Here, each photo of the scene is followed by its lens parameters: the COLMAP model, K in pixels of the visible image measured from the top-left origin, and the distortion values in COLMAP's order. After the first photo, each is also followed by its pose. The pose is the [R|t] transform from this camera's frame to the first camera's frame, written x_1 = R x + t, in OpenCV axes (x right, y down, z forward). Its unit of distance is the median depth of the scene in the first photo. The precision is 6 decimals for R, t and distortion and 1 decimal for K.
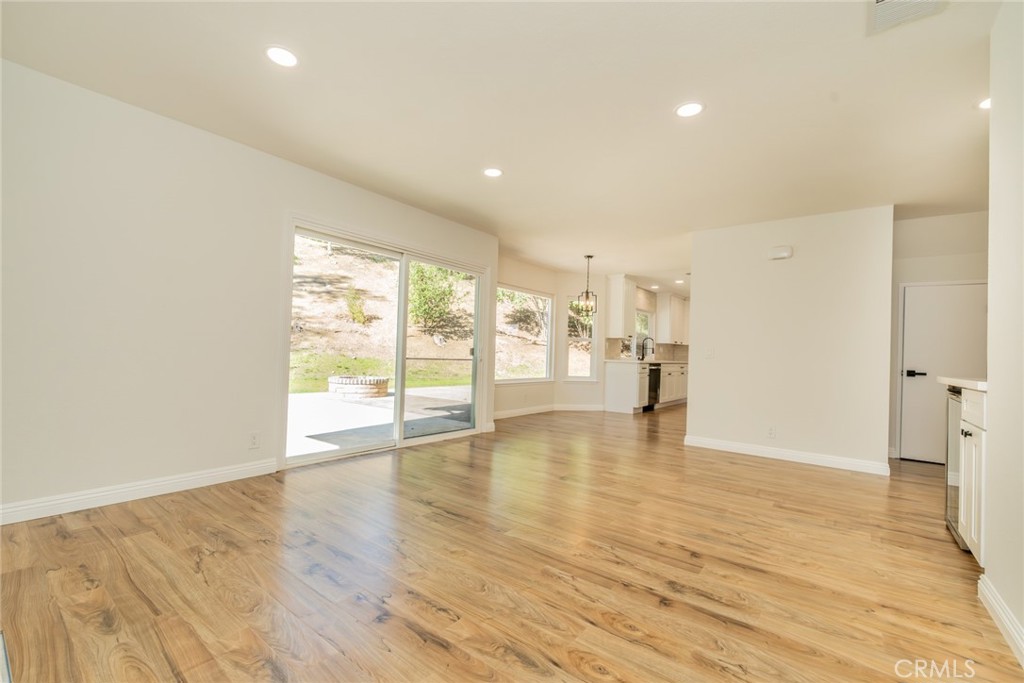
lens RADIAL K [[432.8, 0, 512.0], [0, 432.8, 341.5], [0, 0, 1]] dist [-0.000006, -0.000028]
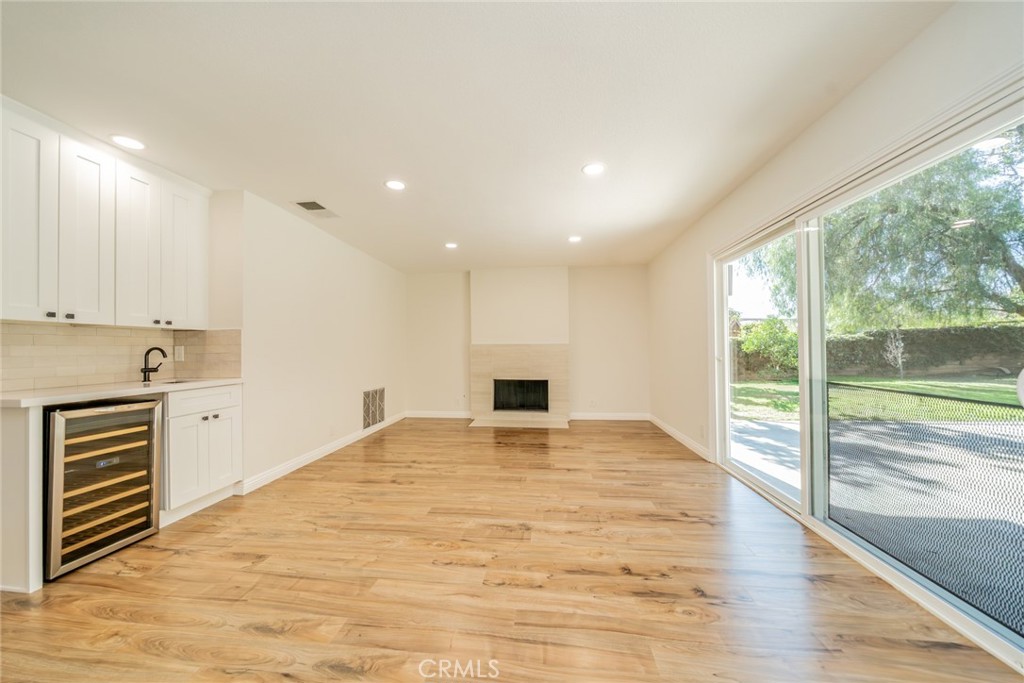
lens RADIAL K [[346.4, 0, 514.8], [0, 346.4, 346.9], [0, 0, 1]] dist [-0.005450, -0.000017]
pose [[-0.841323, -0.028095, -0.539803, 0.640879], [-0.006215, 0.999085, -0.042313, 0.013211], [0.540498, -0.032244, -0.840727, 2.013811]]
